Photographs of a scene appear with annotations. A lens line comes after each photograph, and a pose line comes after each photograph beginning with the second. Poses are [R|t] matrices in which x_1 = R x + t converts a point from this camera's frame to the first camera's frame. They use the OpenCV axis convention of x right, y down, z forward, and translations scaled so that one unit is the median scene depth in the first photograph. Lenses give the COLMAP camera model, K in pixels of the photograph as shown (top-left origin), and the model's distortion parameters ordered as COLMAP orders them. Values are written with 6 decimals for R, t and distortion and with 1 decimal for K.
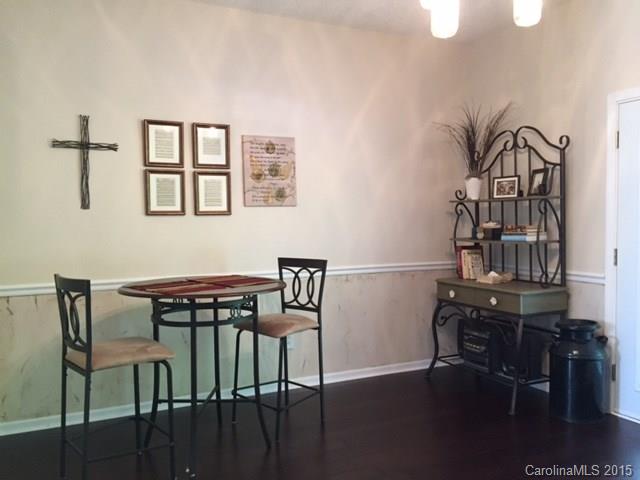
lens RADIAL K [[548.4, 0, 320.0], [0, 548.4, 240.0], [0, 0, 1]] dist [0.085628, -0.118874]
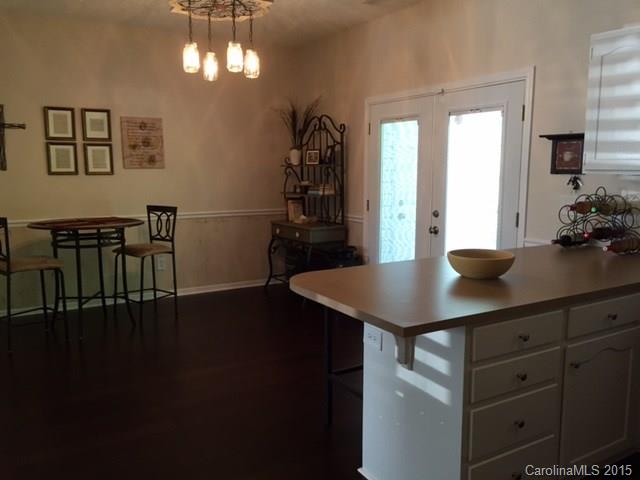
lens RADIAL K [[548.4, 0, 320.0], [0, 548.4, 240.0], [0, 0, 1]] dist [0.085628, -0.118874]
pose [[0.994657, -0.005135, 0.103108, 0.221318], [-0.004249, 0.995880, 0.090579, -0.010224], [-0.103149, -0.090533, 0.990537, -0.481365]]
